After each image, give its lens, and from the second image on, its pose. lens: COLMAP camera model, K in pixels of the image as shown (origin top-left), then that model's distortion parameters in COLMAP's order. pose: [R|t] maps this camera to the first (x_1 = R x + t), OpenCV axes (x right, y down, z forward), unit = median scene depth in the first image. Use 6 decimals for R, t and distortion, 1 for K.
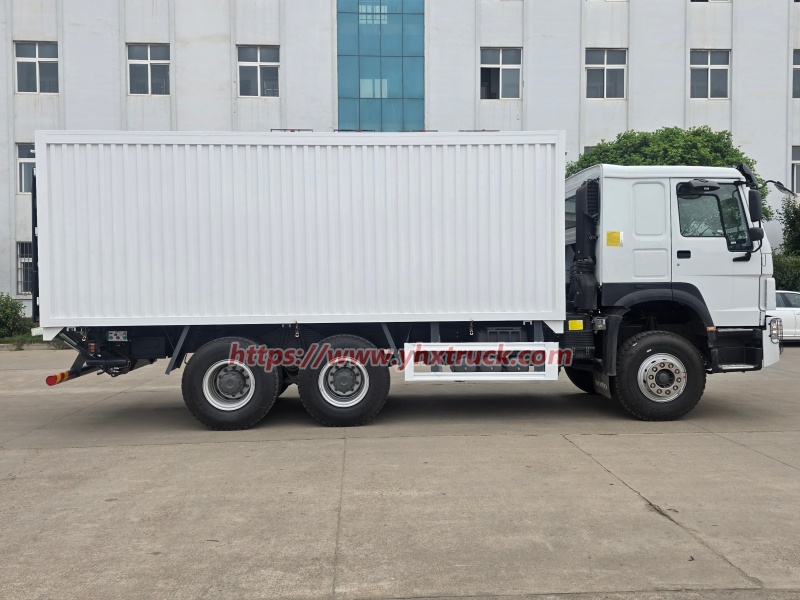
lens RADIAL K [[707.6, 0, 393.4], [0, 707.6, 298.4], [0, 0, 1]] dist [0.092964, -0.102153]
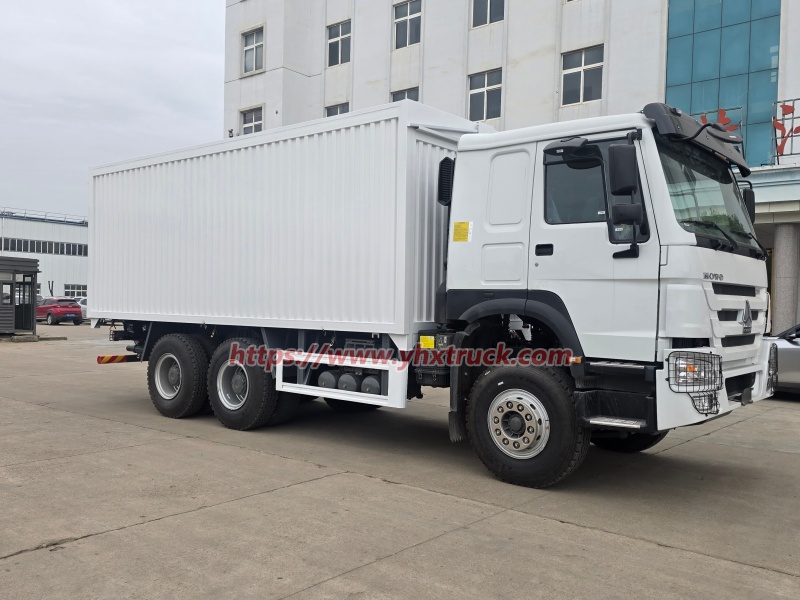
lens RADIAL K [[707.6, 0, 399.2], [0, 707.6, 303.8], [0, 0, 1]] dist [0.092964, -0.102153]
pose [[0.740315, 0.024776, -0.671803, 0.763954], [-0.040171, 0.999165, -0.007418, 0.002008], [0.671059, 0.032479, 0.740692, 0.396608]]
